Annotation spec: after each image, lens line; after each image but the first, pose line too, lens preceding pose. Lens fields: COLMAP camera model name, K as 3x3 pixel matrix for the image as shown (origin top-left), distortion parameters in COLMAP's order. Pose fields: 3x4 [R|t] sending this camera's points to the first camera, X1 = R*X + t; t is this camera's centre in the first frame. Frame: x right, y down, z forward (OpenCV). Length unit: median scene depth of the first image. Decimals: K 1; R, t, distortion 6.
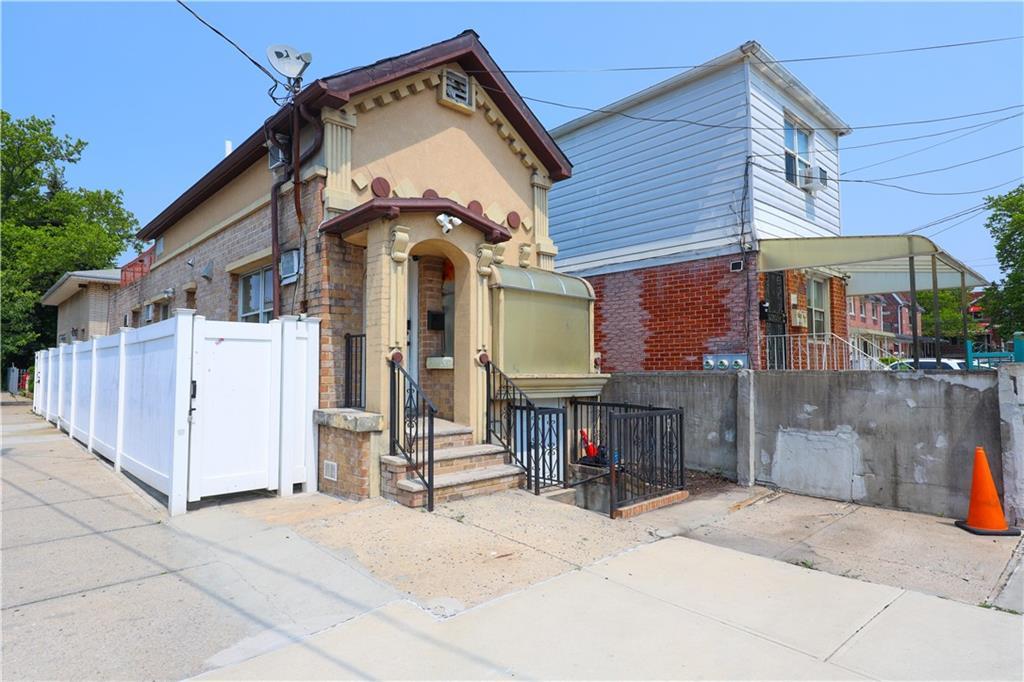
lens RADIAL K [[579.7, 0, 512.0], [0, 579.7, 342.8], [0, 0, 1]] dist [0.005321, -0.000869]
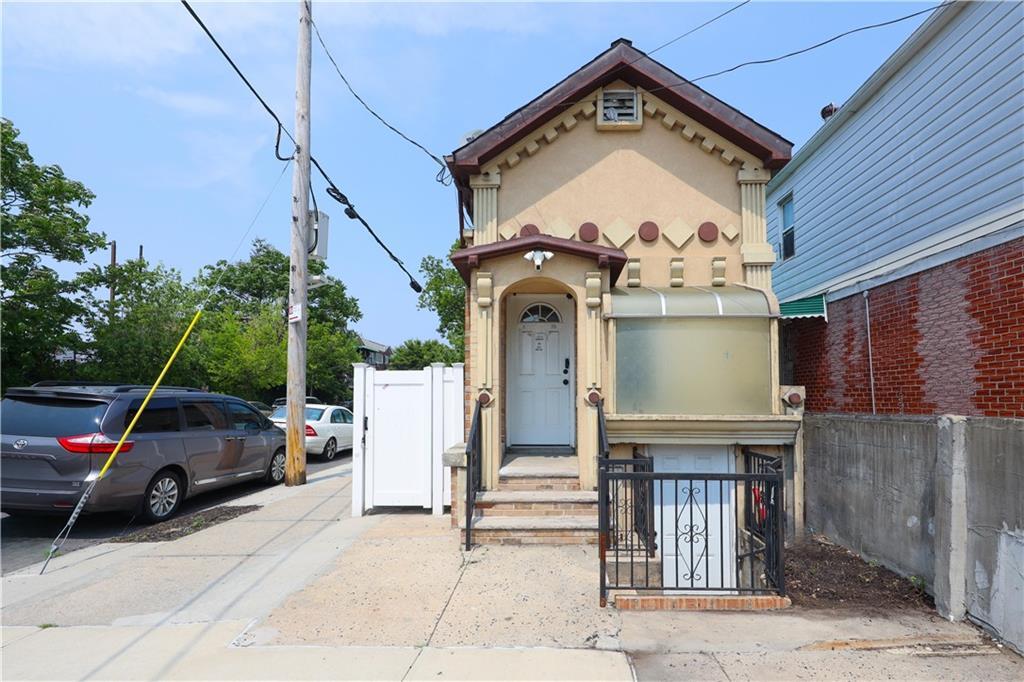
lens RADIAL K [[534.8, 0, 515.7], [0, 534.8, 380.9], [0, 0, 1]] dist [0.007701, -0.000037]
pose [[0.709634, -0.025852, -0.704096, 0.451586], [0.034109, 0.999415, -0.002318, -0.001775], [0.703744, -0.022372, 0.710101, 0.305993]]
